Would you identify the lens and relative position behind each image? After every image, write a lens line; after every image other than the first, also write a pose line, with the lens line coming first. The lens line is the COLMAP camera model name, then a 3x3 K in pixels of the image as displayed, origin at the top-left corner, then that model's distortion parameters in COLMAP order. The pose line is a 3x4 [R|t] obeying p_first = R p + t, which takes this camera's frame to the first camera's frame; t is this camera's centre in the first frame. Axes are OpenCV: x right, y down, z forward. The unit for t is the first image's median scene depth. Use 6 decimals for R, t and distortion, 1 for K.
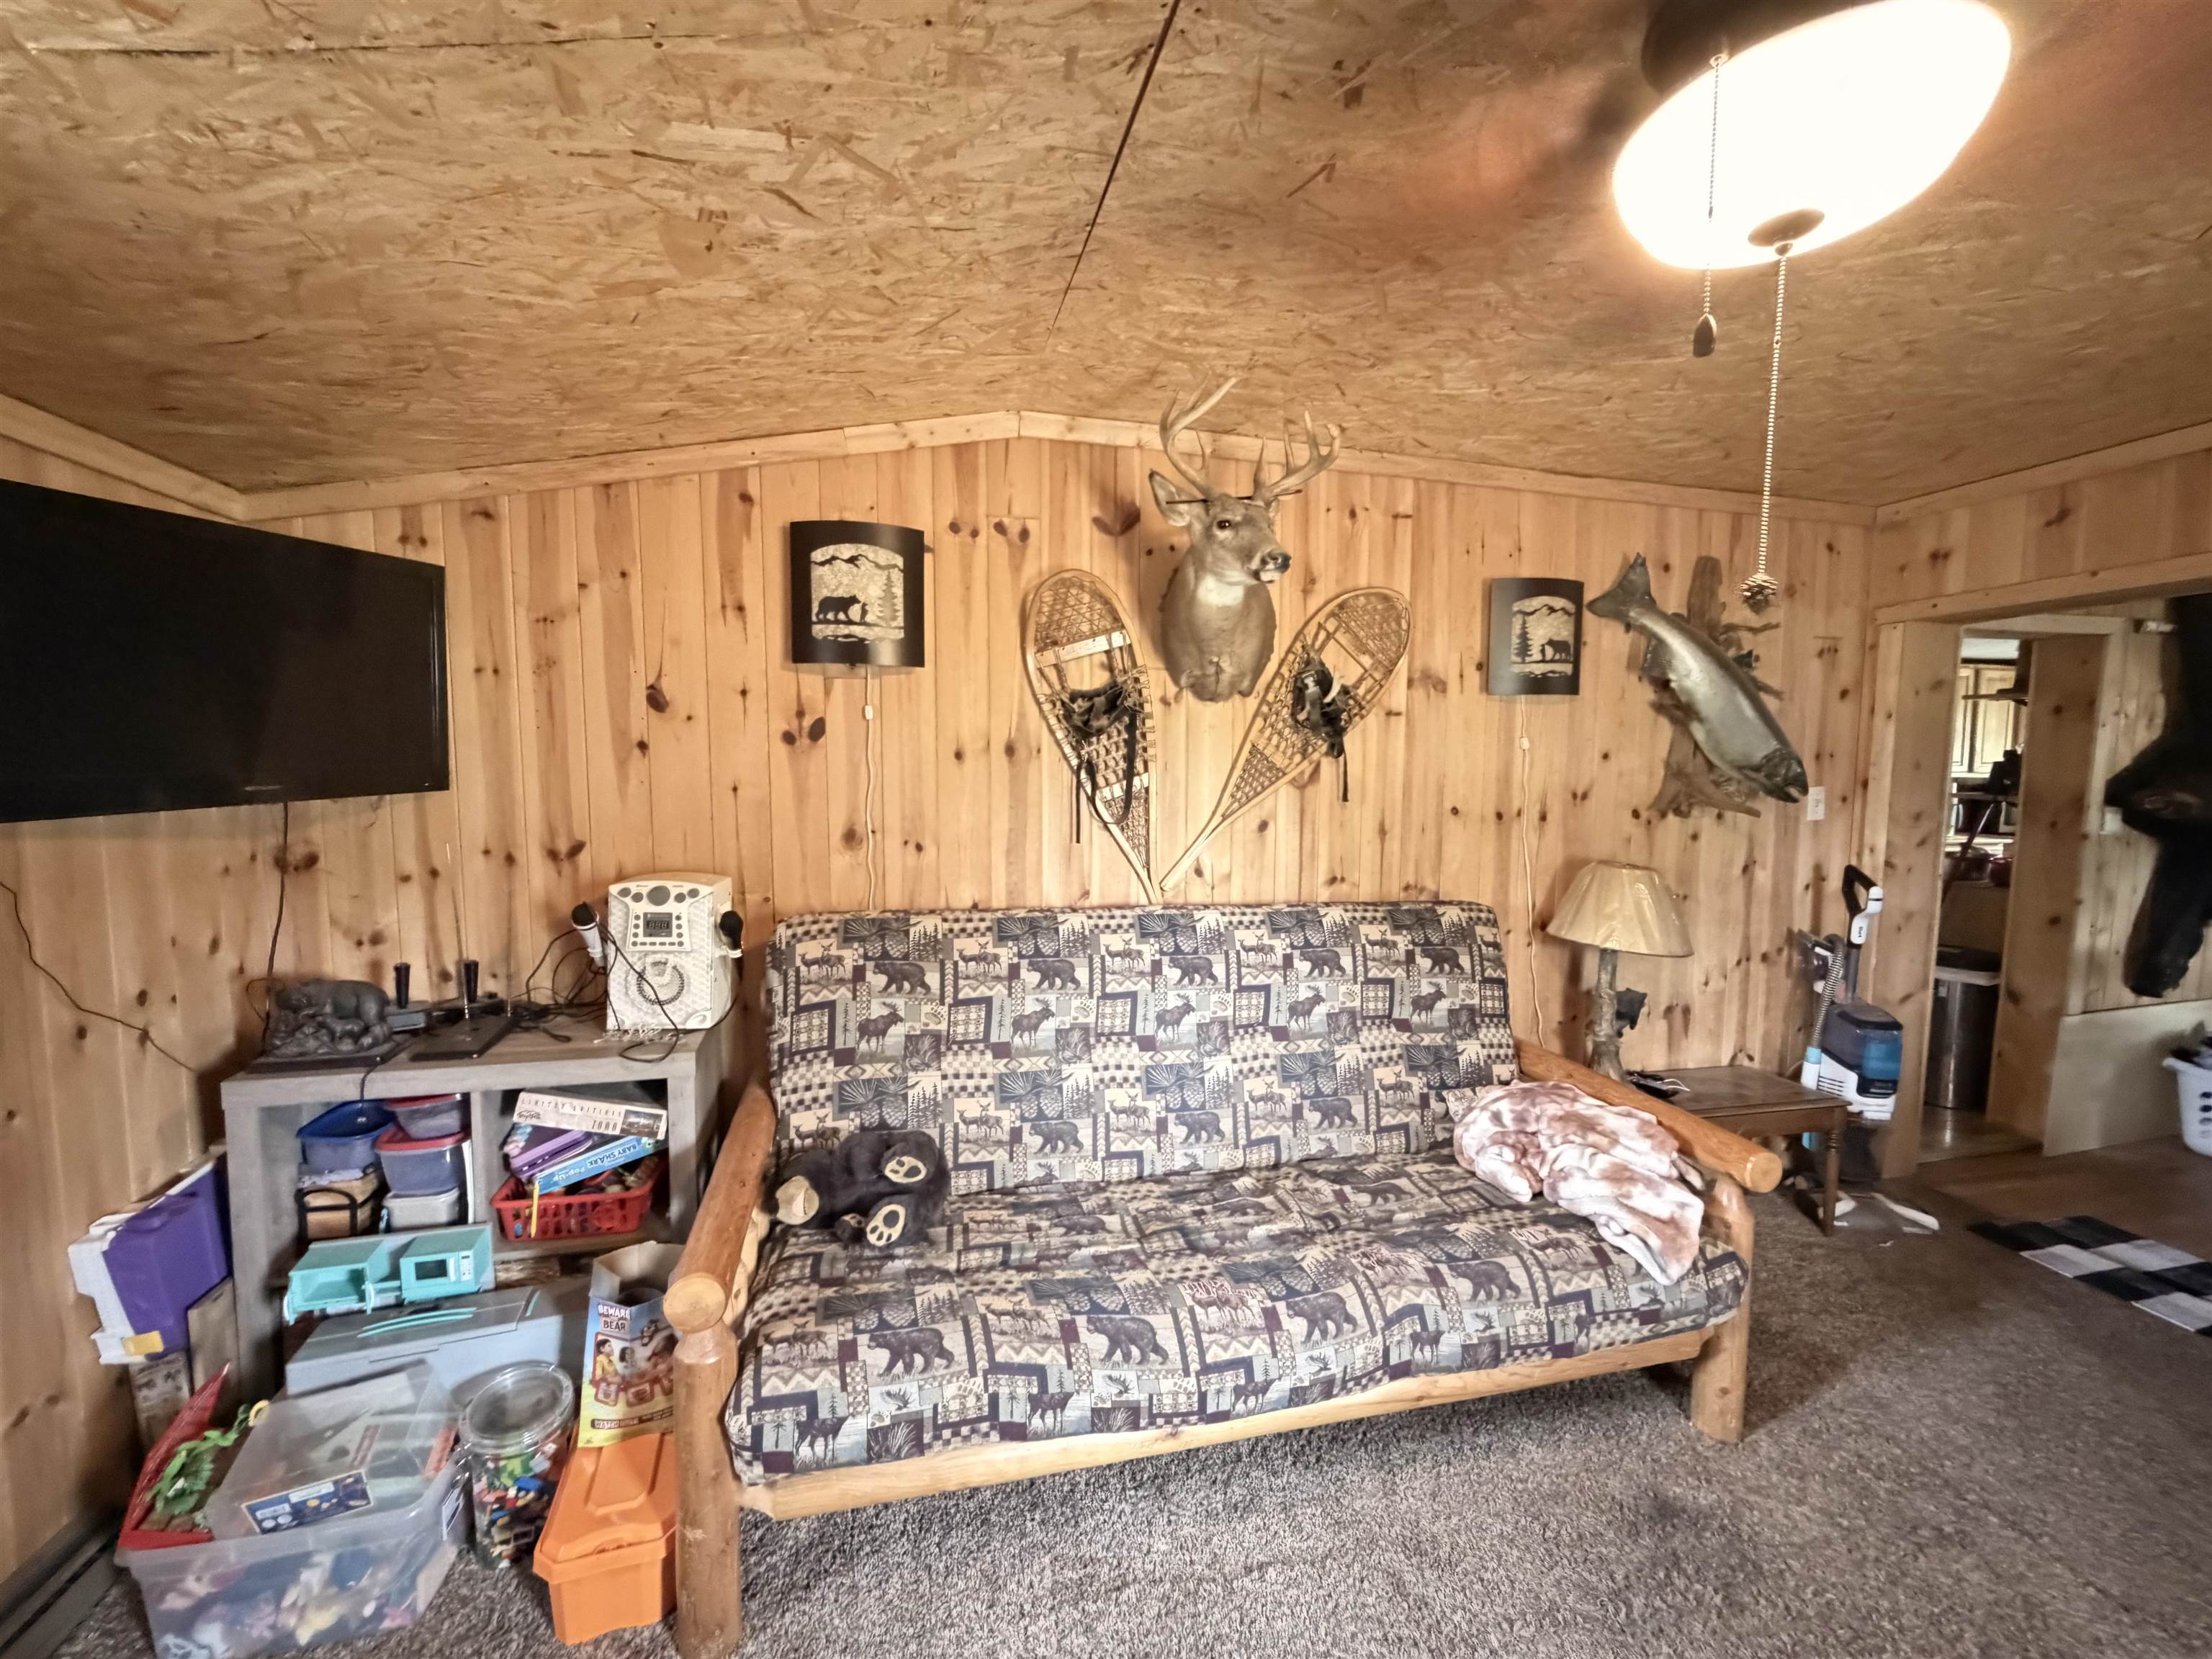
lens RADIAL K [[892.9, 0, 1101.1], [0, 892.9, 827.2], [0, 0, 1]] dist [0.001616, 0.000151]
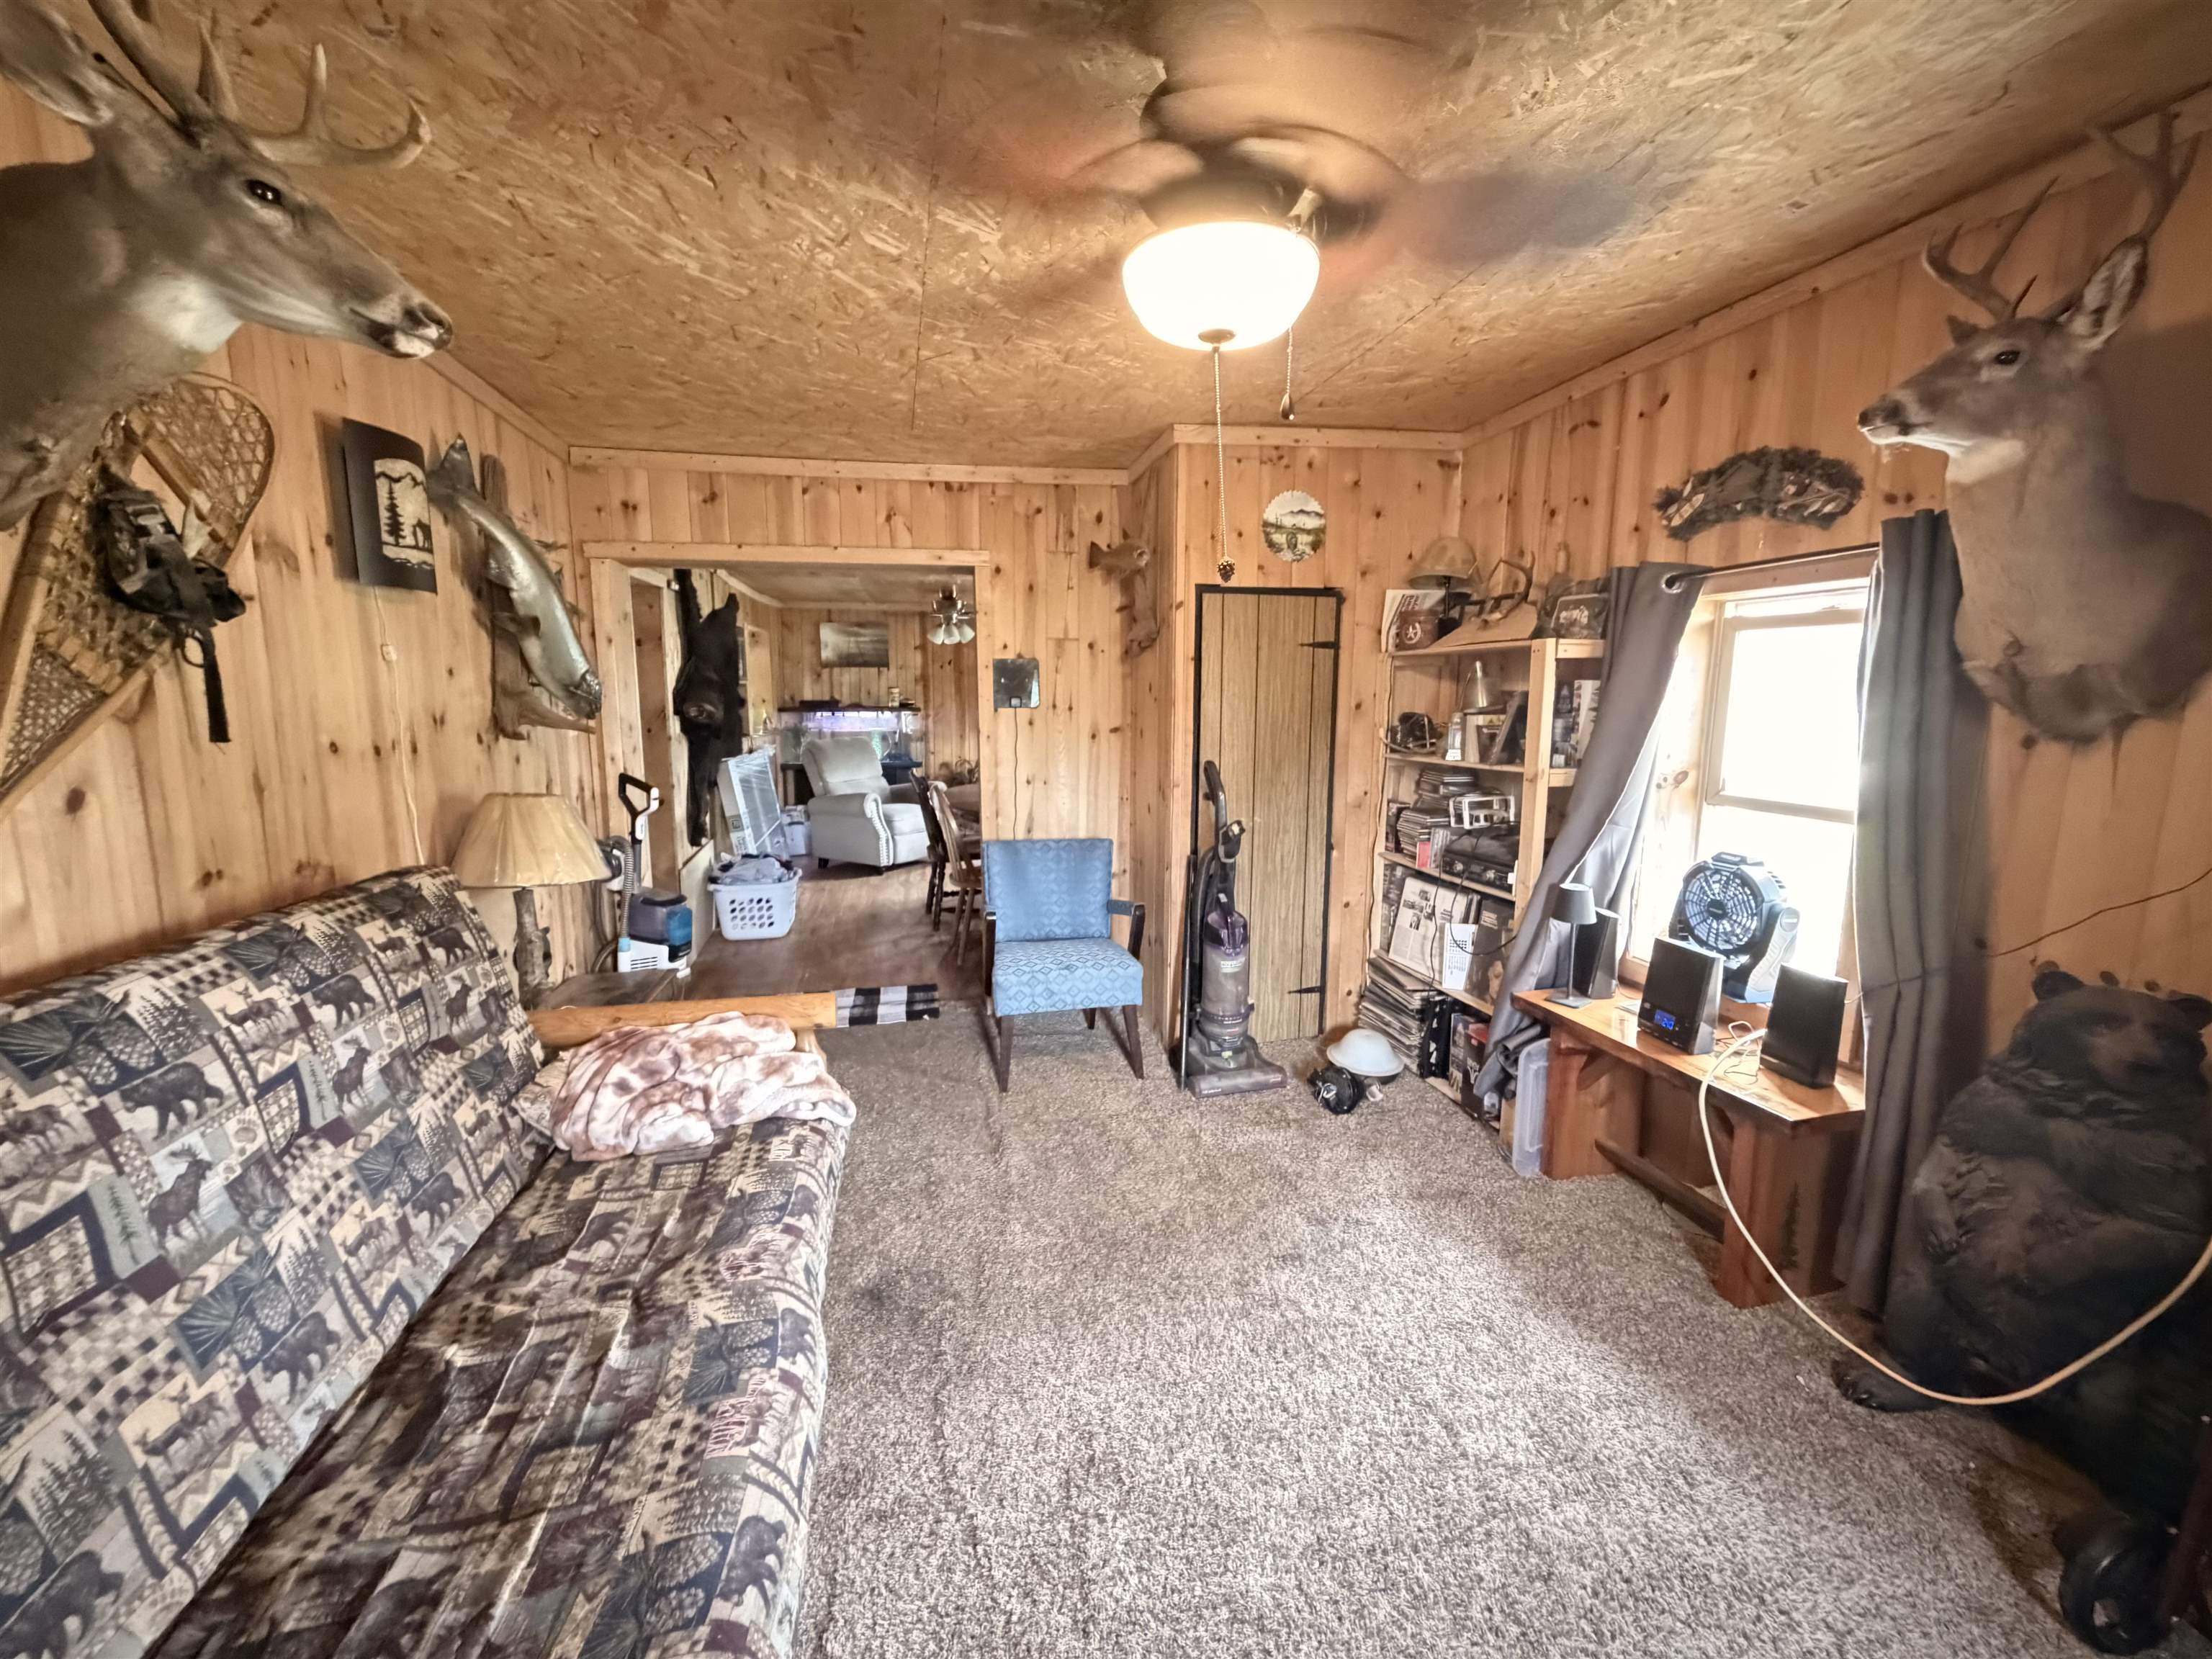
lens RADIAL K [[892.9, 0, 1093.6], [0, 892.9, 828.0], [0, 0, 1]] dist [0.001616, 0.000151]
pose [[0.011488, -0.155256, 0.987808, -0.345146], [0.071651, 0.985461, 0.154053, -0.024578], [-0.997364, 0.069007, 0.022445, 0.456770]]
